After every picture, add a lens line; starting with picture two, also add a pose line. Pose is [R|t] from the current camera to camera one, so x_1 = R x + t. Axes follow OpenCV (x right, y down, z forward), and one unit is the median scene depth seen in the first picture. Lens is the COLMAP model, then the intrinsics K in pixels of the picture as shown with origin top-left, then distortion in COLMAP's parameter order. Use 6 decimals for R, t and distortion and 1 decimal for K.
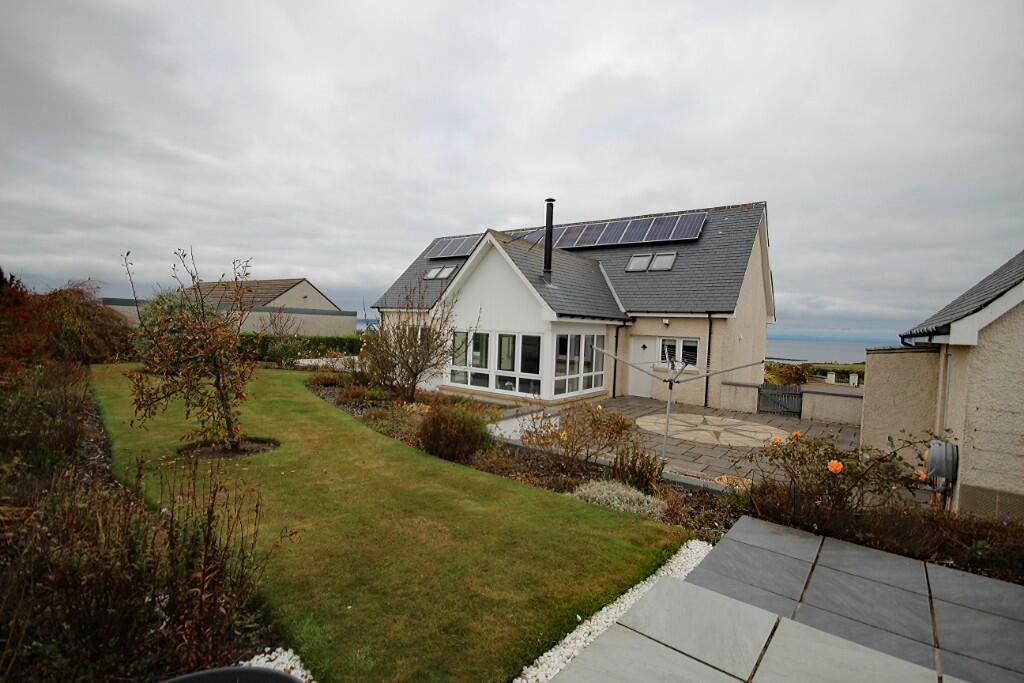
lens RADIAL K [[475.2, 0, 516.9], [0, 475.2, 342.9], [0, 0, 1]] dist [0.000181, -0.001184]
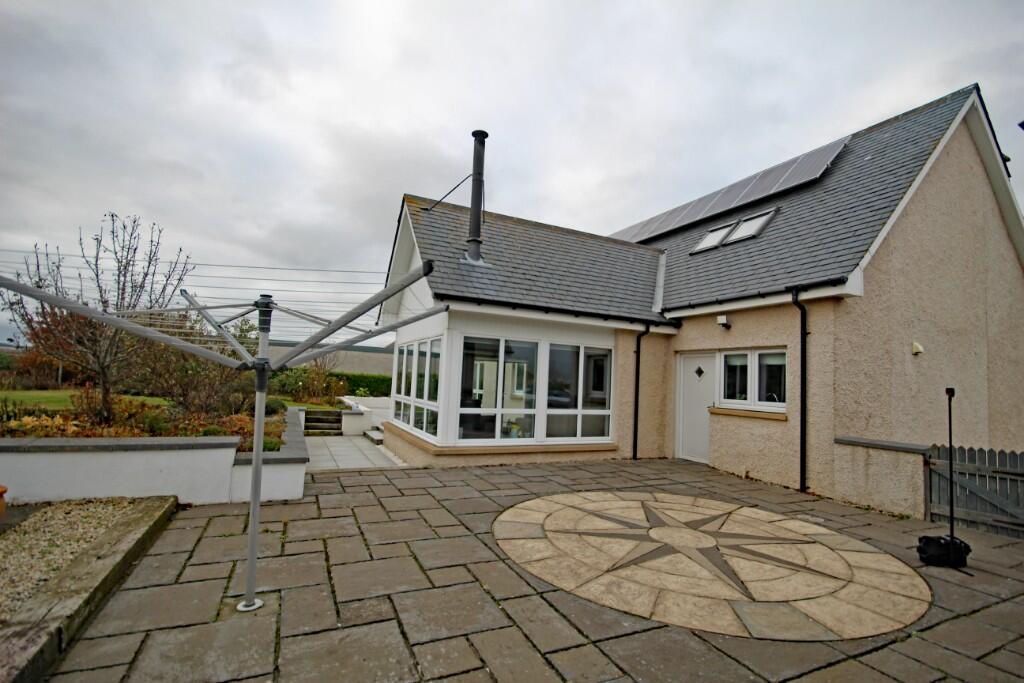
lens RADIAL K [[475.2, 0, 513.0], [0, 475.2, 356.7], [0, 0, 1]] dist [0.000181, -0.001184]
pose [[0.892290, -0.018787, -0.451072, 0.345385], [-0.027737, 0.994965, -0.096308, 0.054161], [0.450610, 0.098446, 0.887276, 0.426933]]
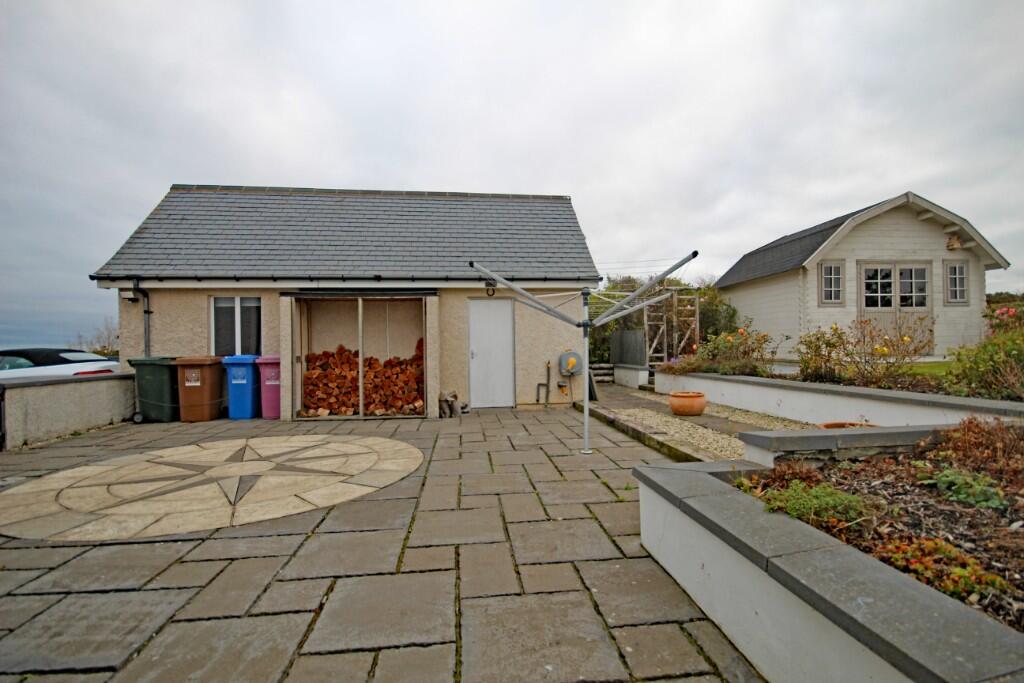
lens RADIAL K [[475.2, 0, 517.8], [0, 475.2, 341.3], [0, 0, 1]] dist [0.000181, -0.001184]
pose [[-0.696846, -0.023862, 0.716824, -0.040655], [0.015278, 0.998726, 0.048099, 0.039685], [-0.717058, 0.044469, -0.695593, 0.828956]]
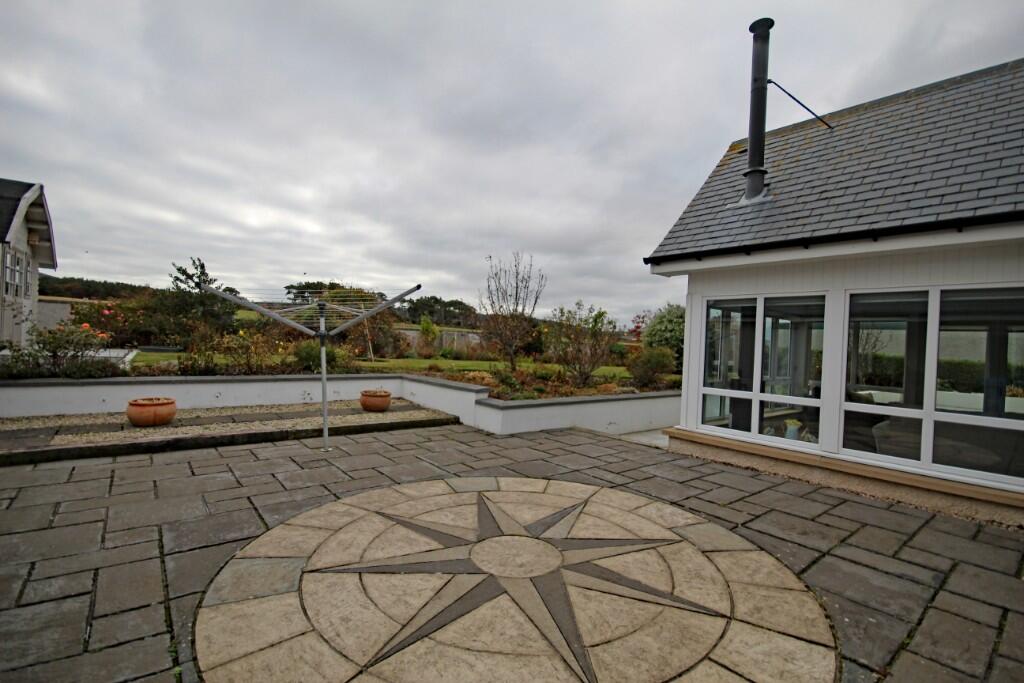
lens RADIAL K [[475.2, 0, 522.0], [0, 475.2, 336.3], [0, 0, 1]] dist [0.000181, -0.001184]
pose [[-0.223911, -0.057575, -0.972908, 0.511395], [-0.081467, 0.995866, -0.040184, 0.046852], [0.971199, 0.070262, -0.227675, 0.790468]]
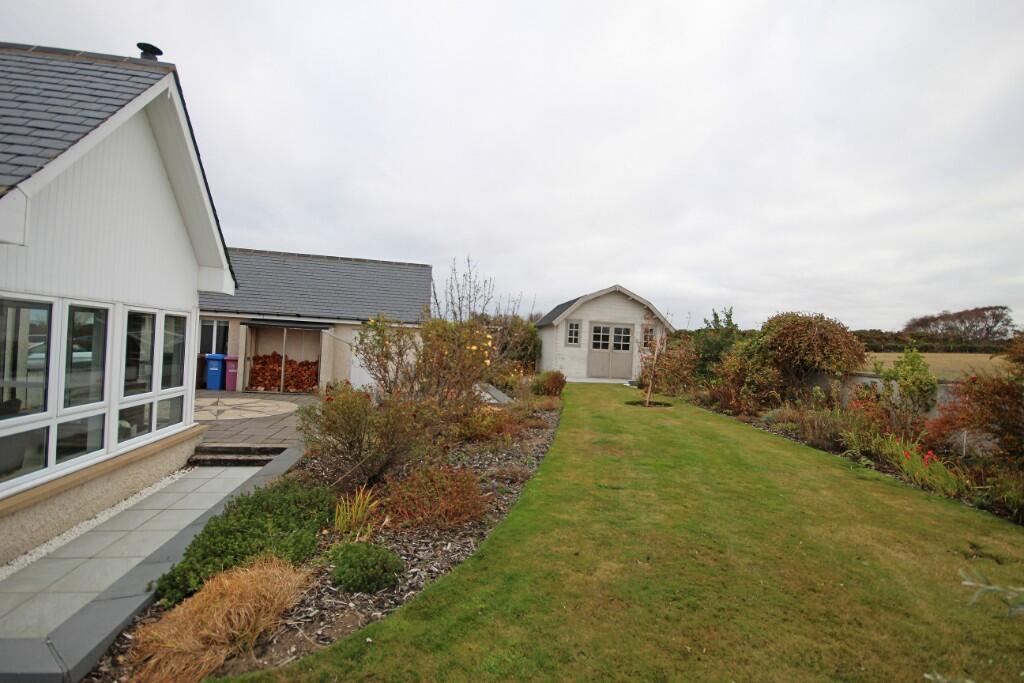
lens RADIAL K [[475.2, 0, 518.4], [0, 475.2, 342.9], [0, 0, 1]] dist [0.000181, -0.001184]
pose [[-0.737286, -0.080583, 0.670758, -0.506252], [-0.057767, 0.996744, 0.056250, -0.031594], [-0.673107, 0.002724, -0.739540, 0.971096]]
